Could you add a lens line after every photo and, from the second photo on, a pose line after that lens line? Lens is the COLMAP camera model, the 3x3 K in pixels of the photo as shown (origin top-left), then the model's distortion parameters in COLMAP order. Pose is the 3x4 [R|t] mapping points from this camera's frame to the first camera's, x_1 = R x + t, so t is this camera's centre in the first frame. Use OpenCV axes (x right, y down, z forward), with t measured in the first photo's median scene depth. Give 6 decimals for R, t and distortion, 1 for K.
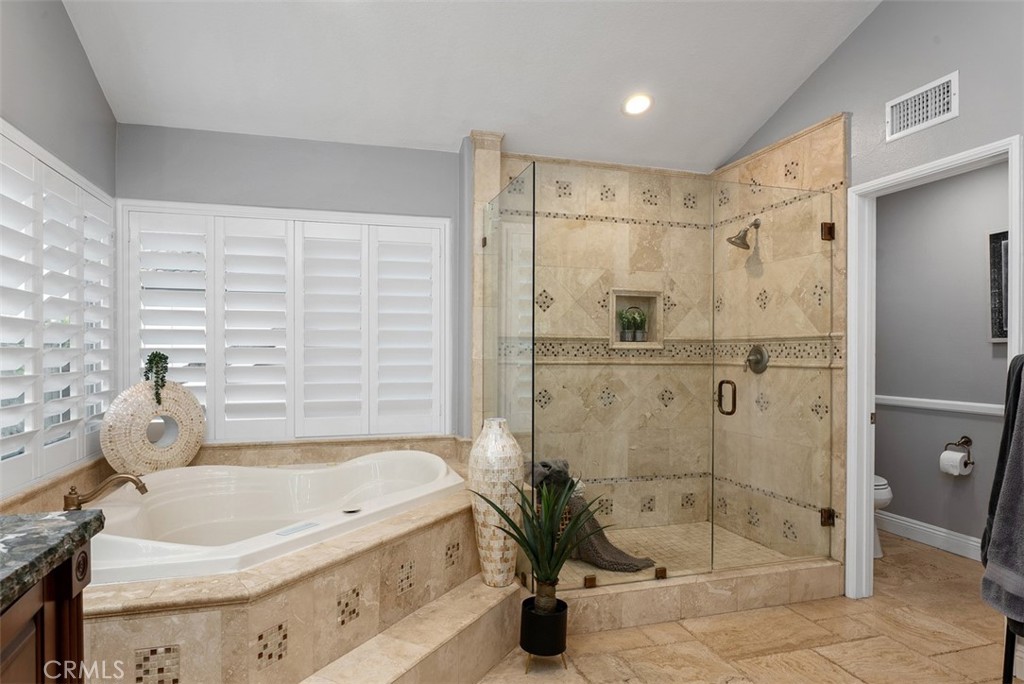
lens RADIAL K [[604.9, 0, 510.3], [0, 604.9, 359.3], [0, 0, 1]] dist [-0.016137, 0.001904]
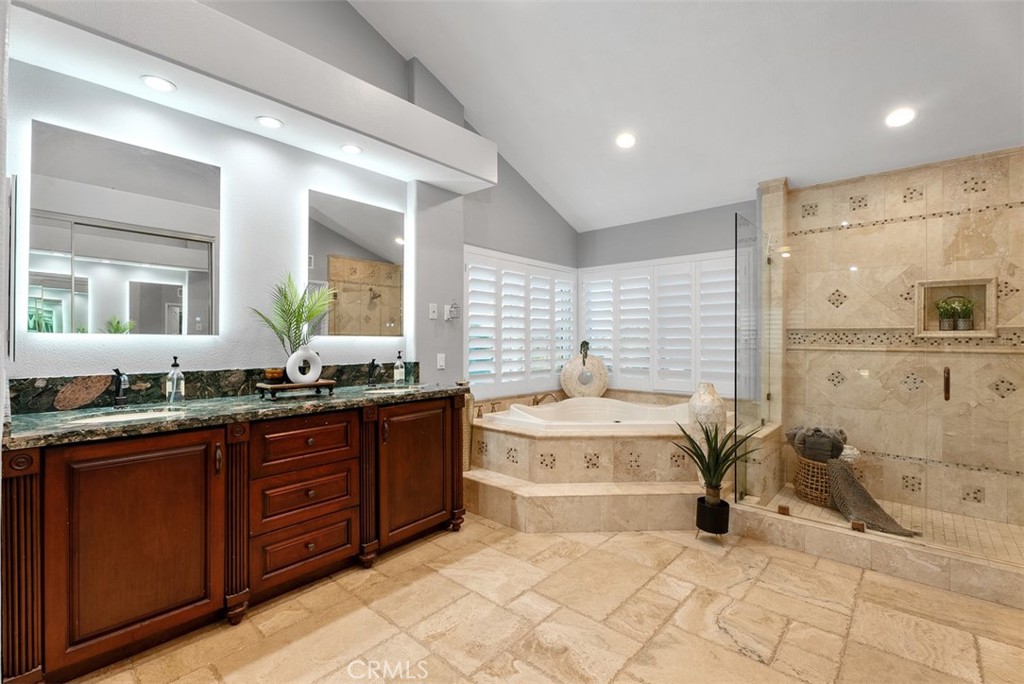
lens RADIAL K [[459.2, 0, 512.5], [0, 459.2, 342.8], [0, 0, 1]] dist [0.003757, 0.000437]
pose [[0.526545, 0.003532, -0.850140, 0.490713], [-0.010623, 0.999941, -0.002425, 0.001775], [0.850081, 0.010308, 0.526551, -0.045857]]
